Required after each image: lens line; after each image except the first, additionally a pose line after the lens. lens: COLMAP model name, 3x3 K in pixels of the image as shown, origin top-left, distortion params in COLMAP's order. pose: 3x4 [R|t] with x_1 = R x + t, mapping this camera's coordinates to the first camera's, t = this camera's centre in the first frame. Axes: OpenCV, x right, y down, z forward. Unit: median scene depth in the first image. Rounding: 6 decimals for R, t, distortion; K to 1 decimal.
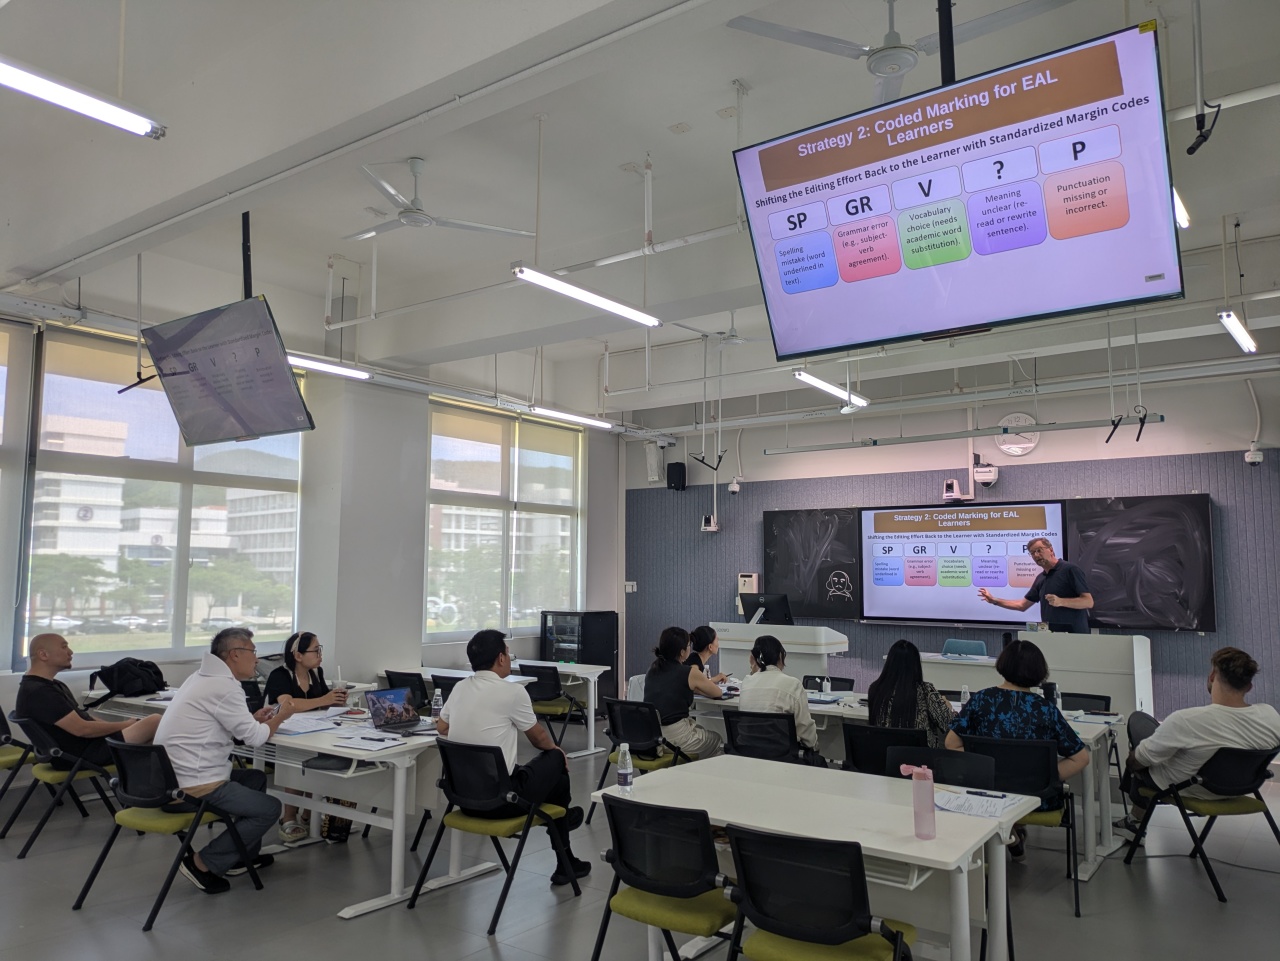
lens RADIAL K [[951.7, 0, 642.9], [0, 951.7, 479.4], [0, 0, 1]] dist [0.052263, -0.049320]
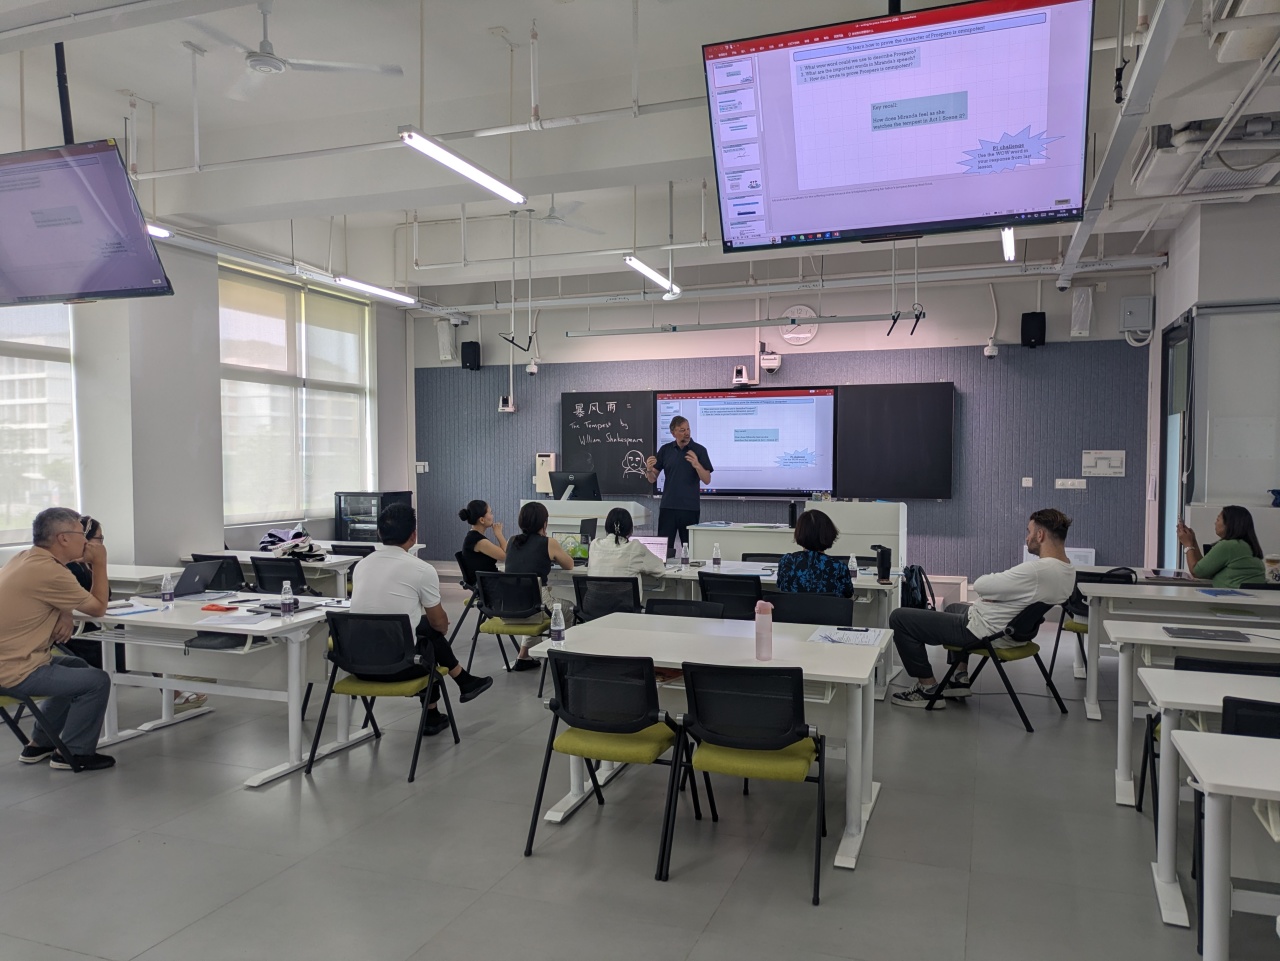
lens RADIAL K [[951.7, 0, 634.0], [0, 951.7, 498.6], [0, 0, 1]] dist [0.052263, -0.049320]
pose [[0.961914, -0.015759, 0.272897, -0.101784], [-0.023335, 0.989959, 0.139416, 0.001704], [-0.272353, -0.140474, 0.951888, -0.019114]]
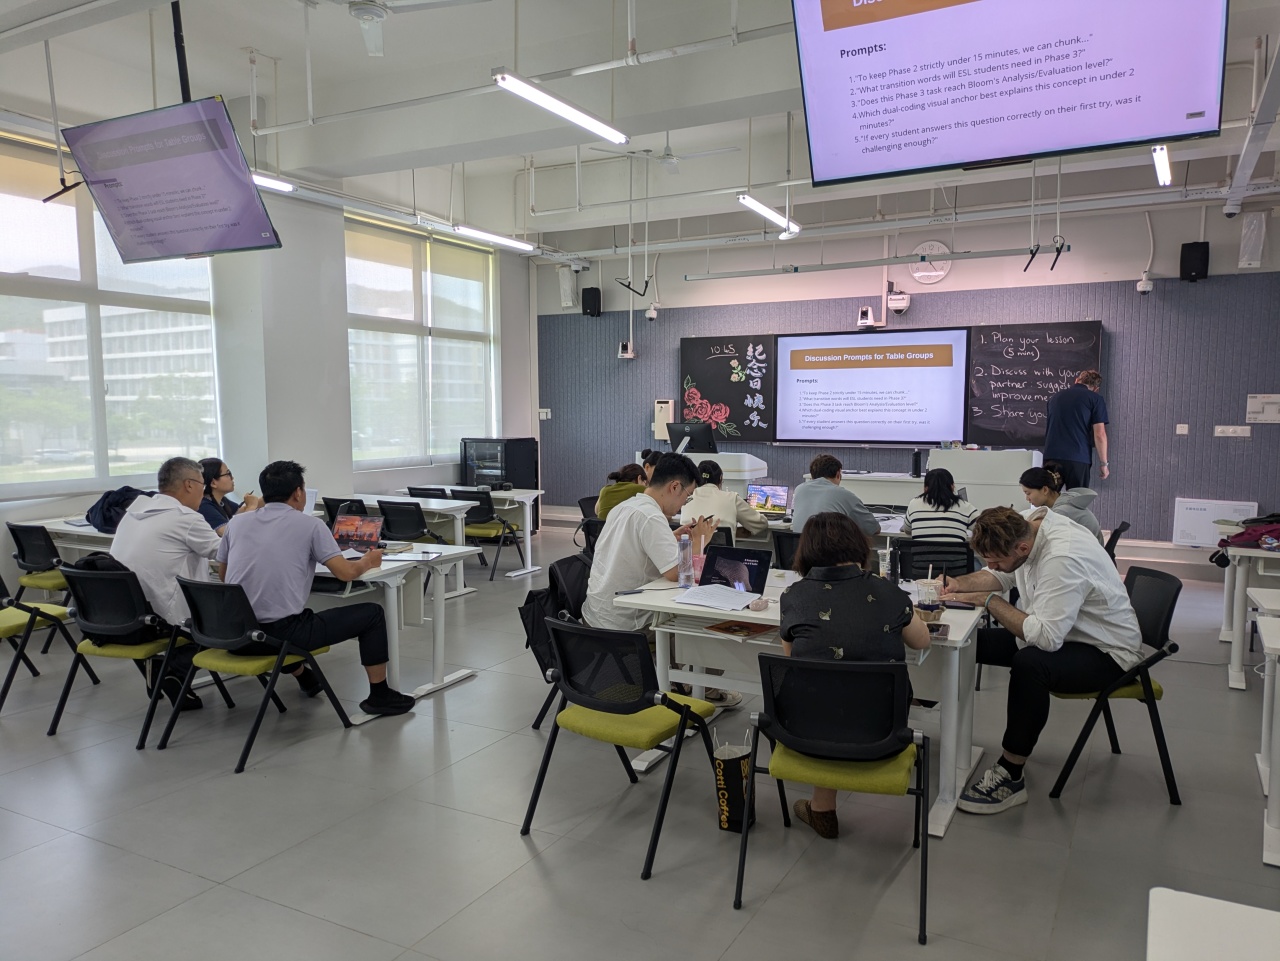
lens RADIAL K [[951.7, 0, 638.8], [0, 951.7, 494.2], [0, 0, 1]] dist [0.052263, -0.049320]
pose [[0.990486, -0.019652, 0.136202, -0.074700], [-0.007146, 0.981070, 0.193520, 0.000736], [-0.137426, -0.192653, 0.971596, -0.013936]]
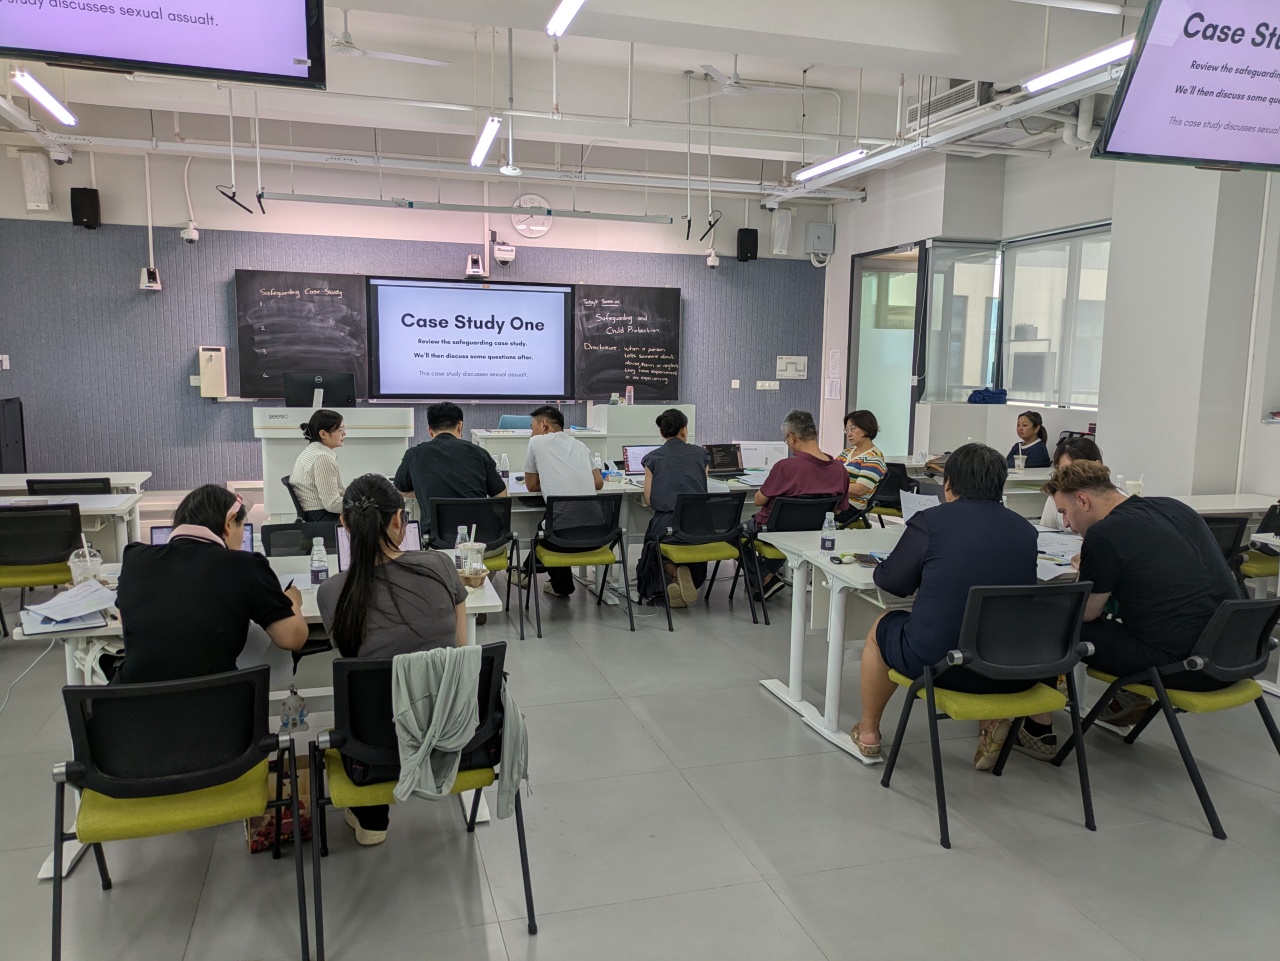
lens RADIAL K [[951.7, 0, 645.5], [0, 951.7, 463.9], [0, 0, 1]] dist [0.052263, -0.049320]
pose [[0.599510, -0.081508, 0.796206, -0.412979], [-0.093358, 0.980889, 0.170709, 0.030249], [-0.794904, -0.176674, 0.580443, 0.283374]]
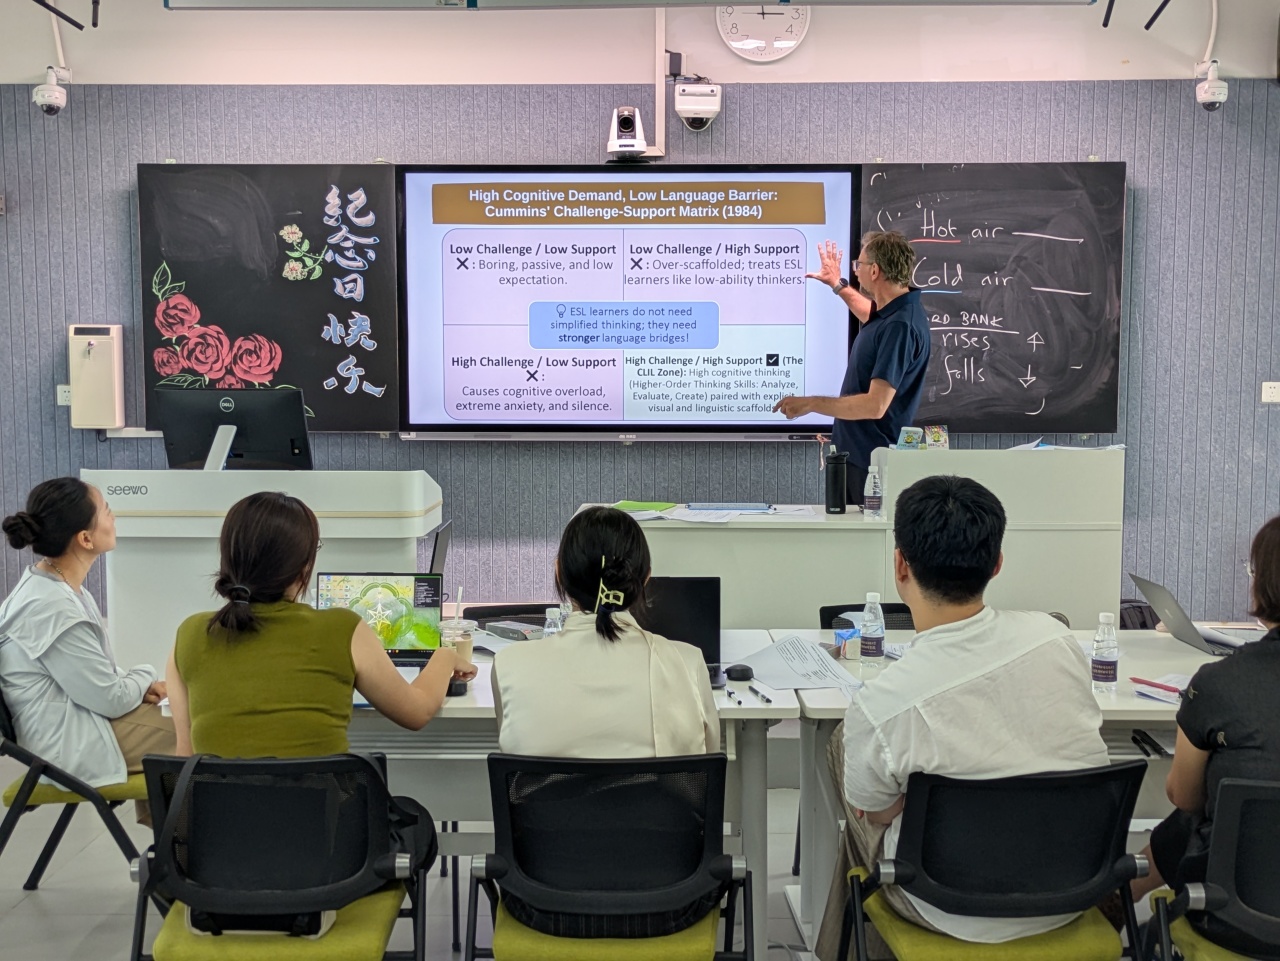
lens RADIAL K [[1552.6, 0, 635.0], [0, 1552.6, 442.3], [0, 0, 1]] dist [0.045456, 0.000000]
pose [[0.822492, -0.051736, 0.566418, -0.092238], [-0.053792, 0.984315, 0.168017, 0.034520], [-0.566227, -0.168662, 0.806809, 0.448801]]
